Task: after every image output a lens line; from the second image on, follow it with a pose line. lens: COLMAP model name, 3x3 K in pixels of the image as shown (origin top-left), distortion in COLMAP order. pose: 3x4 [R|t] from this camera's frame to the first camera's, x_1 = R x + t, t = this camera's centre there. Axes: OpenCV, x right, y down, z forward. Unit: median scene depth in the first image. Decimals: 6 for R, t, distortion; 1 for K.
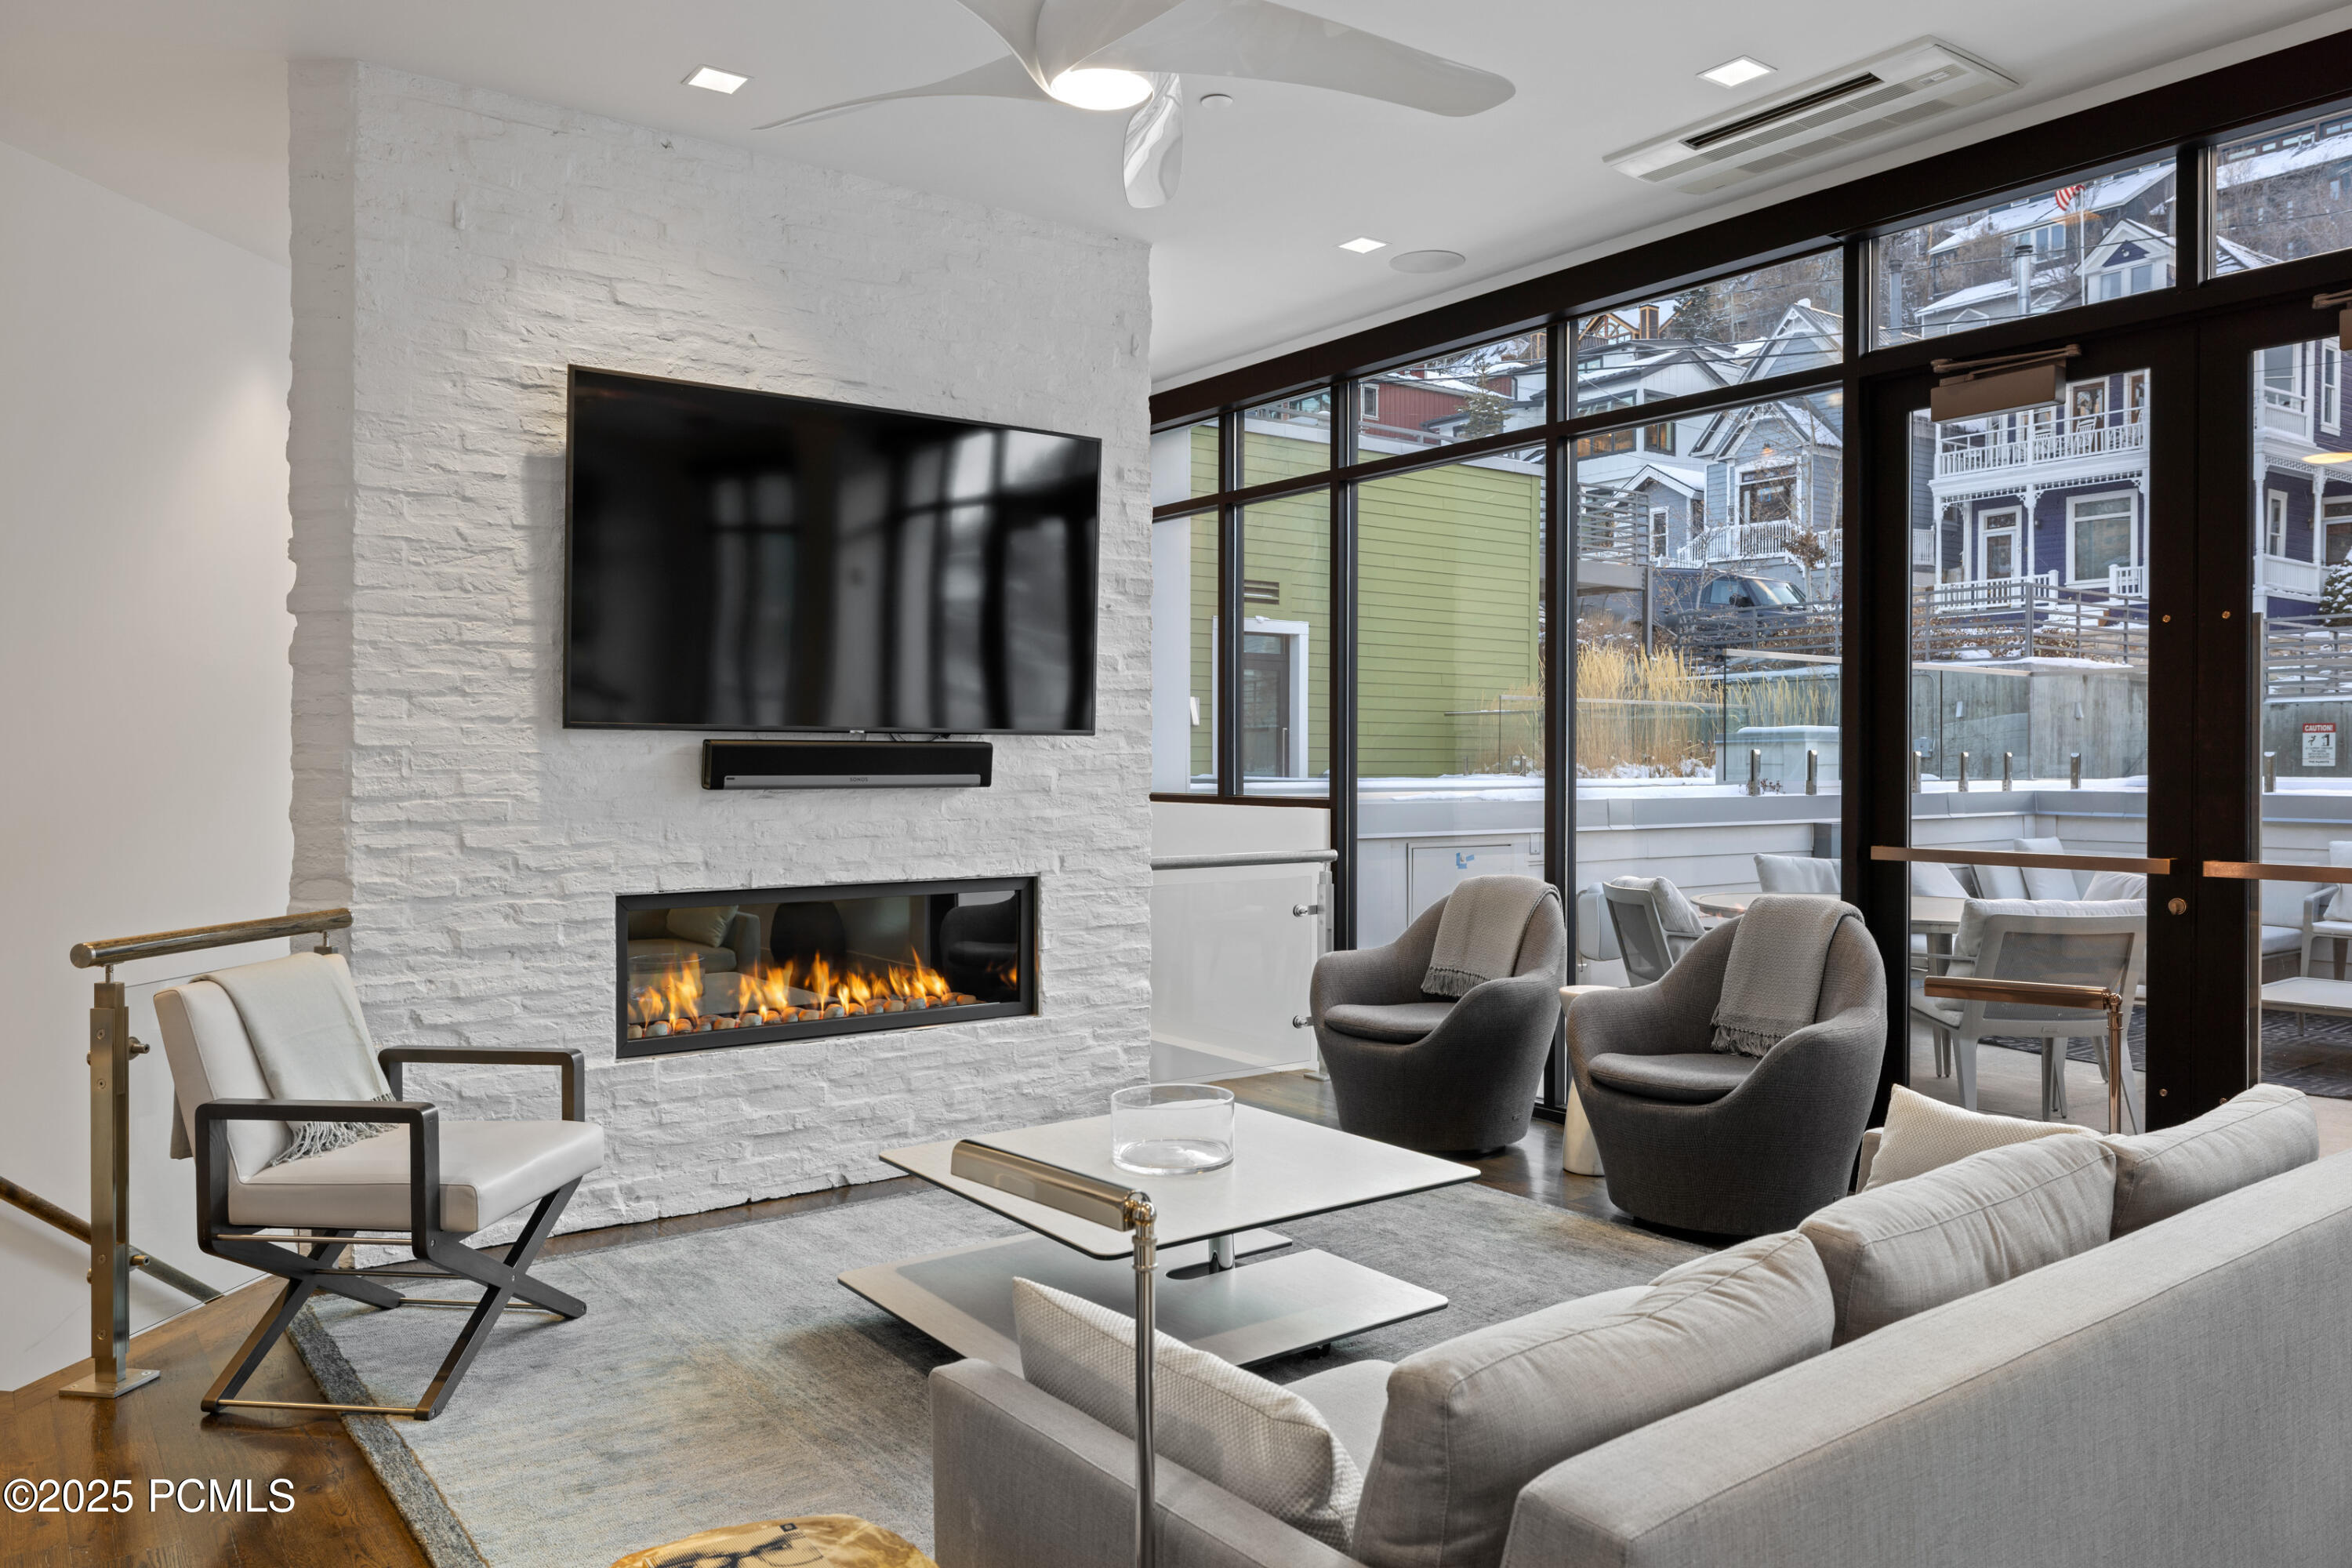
lens RADIAL K [[1661.0, 0, 1176.0], [0, 1661.0, 784.0], [0, 0, 1]] dist [-0.001429, -0.000465]
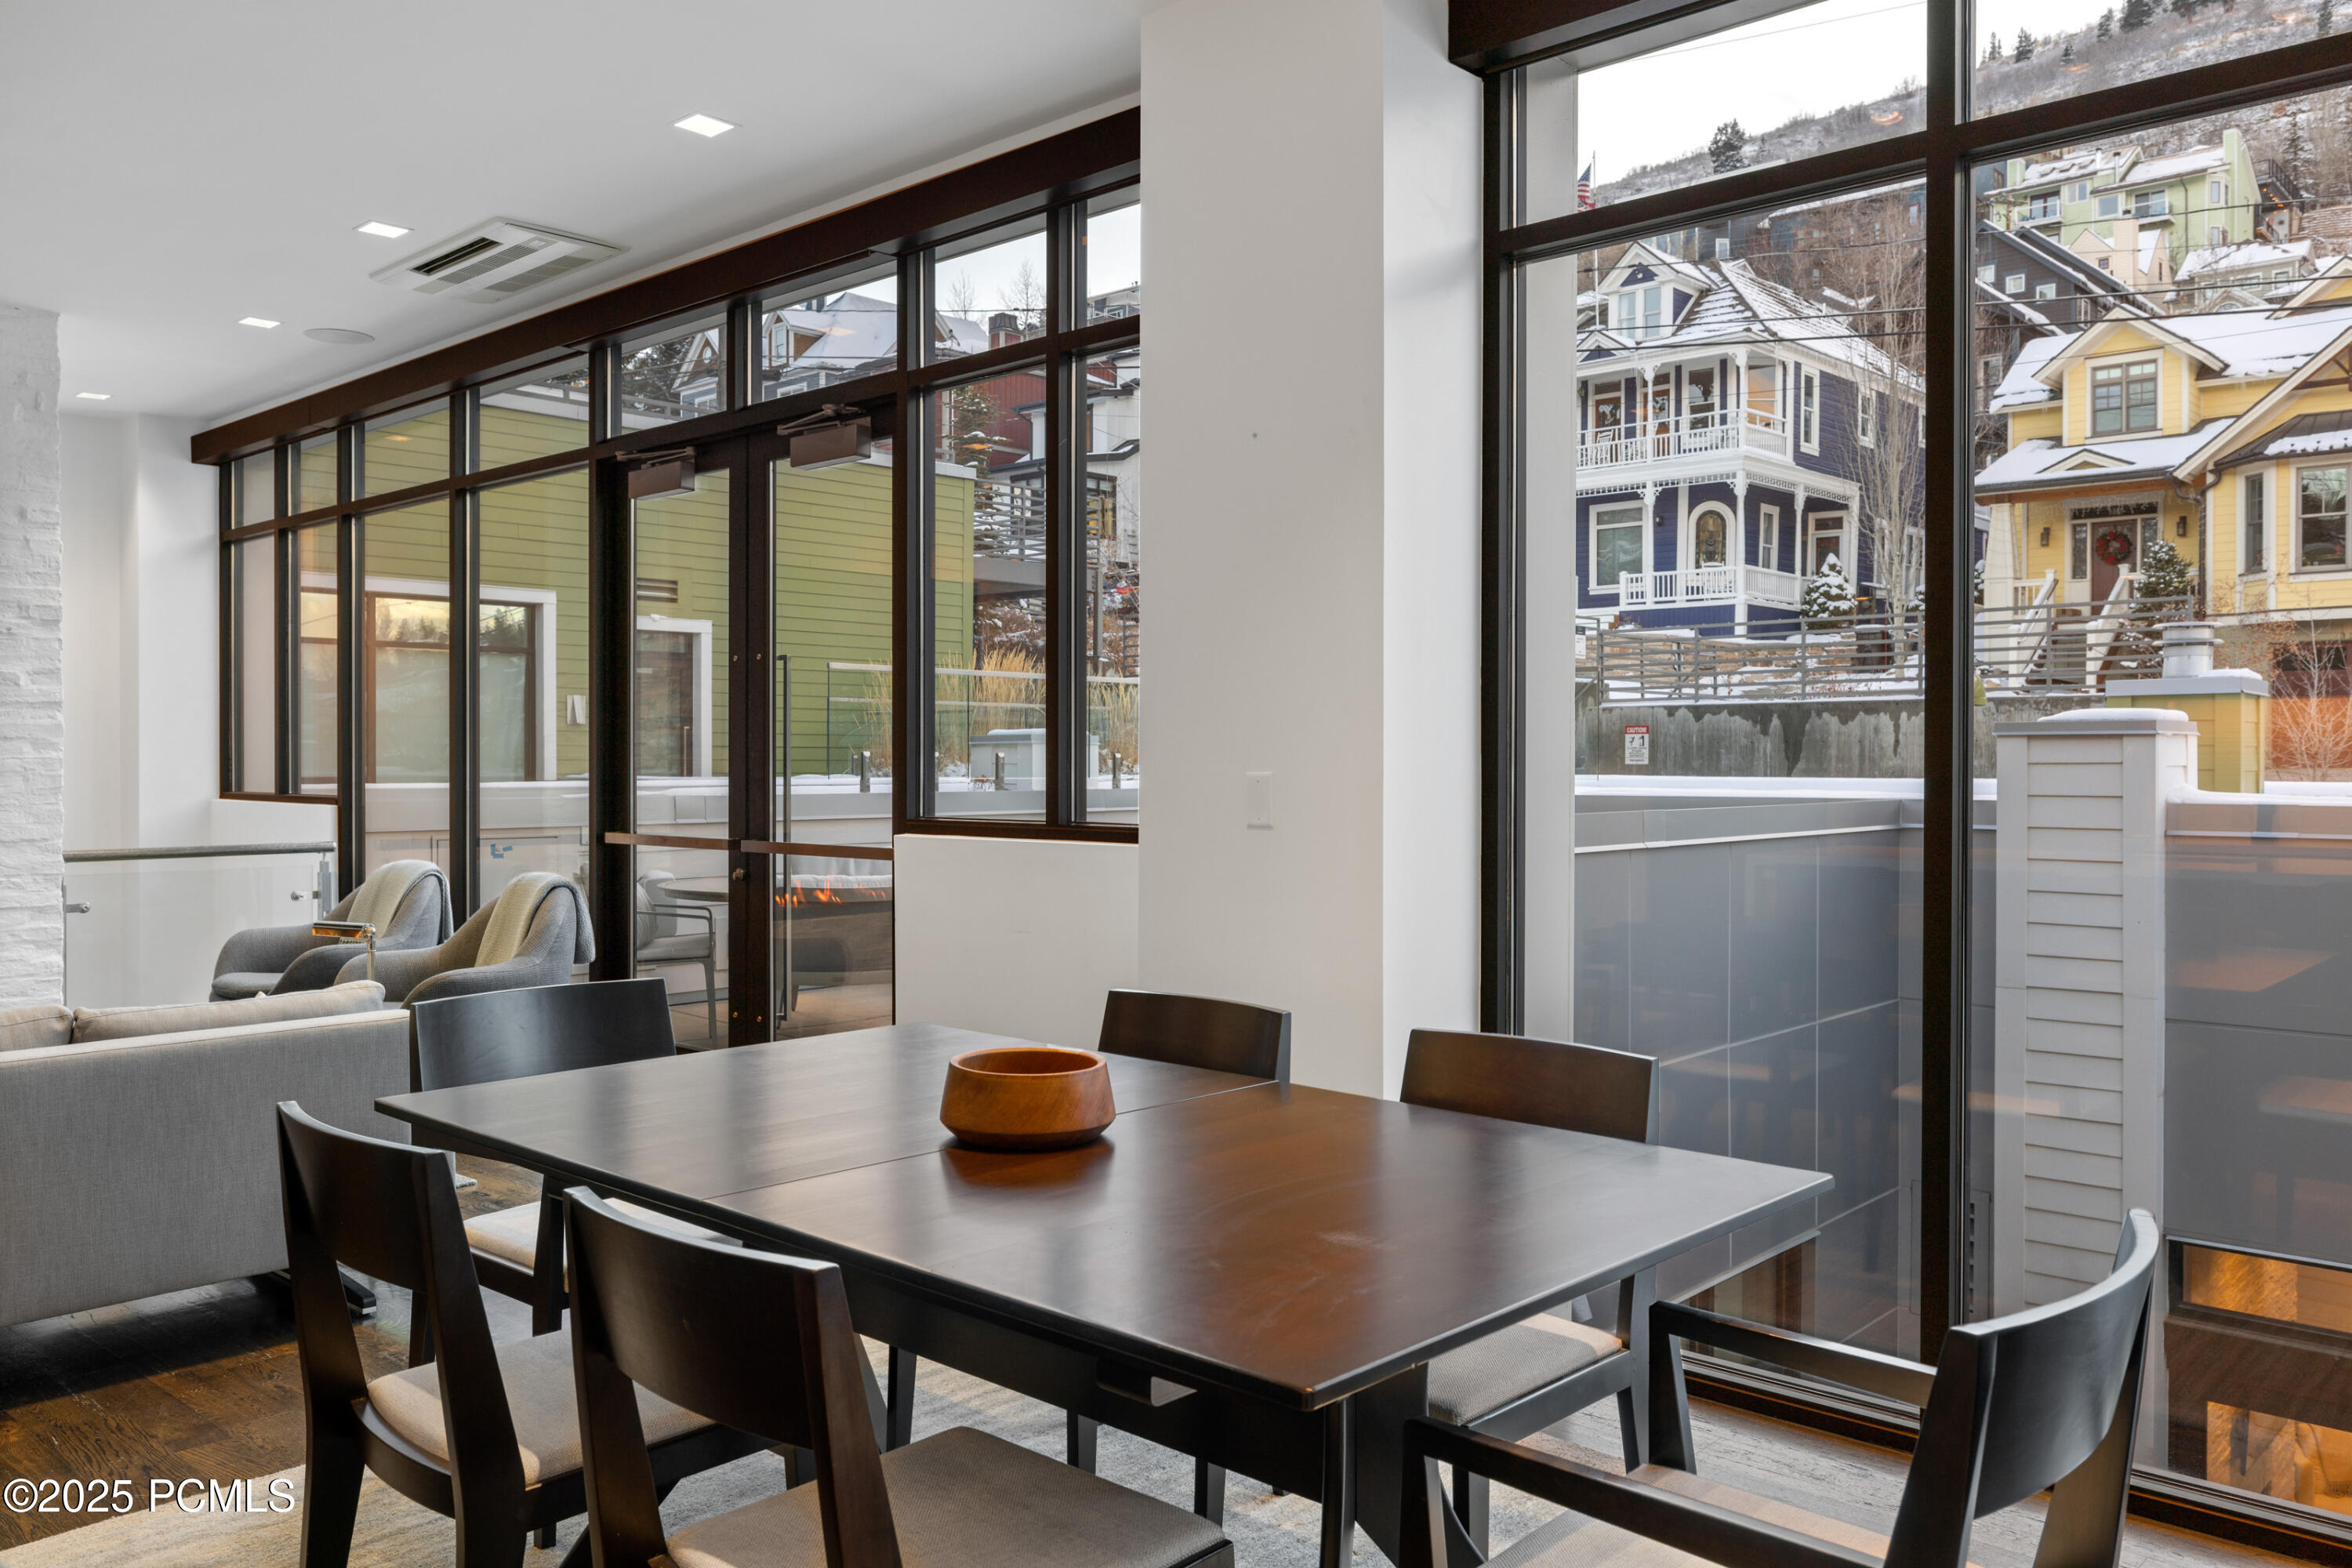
lens RADIAL K [[1778.0, 0, 1176.0], [0, 1778.0, 784.0], [0, 0, 1]] dist [-0.007063, 0.006663]
pose [[0.981418, -0.002705, 0.191862, 0.157706], [0.002509, 0.999996, 0.001266, 0.000074], [-0.191864, -0.000761, 0.981421, -0.109299]]
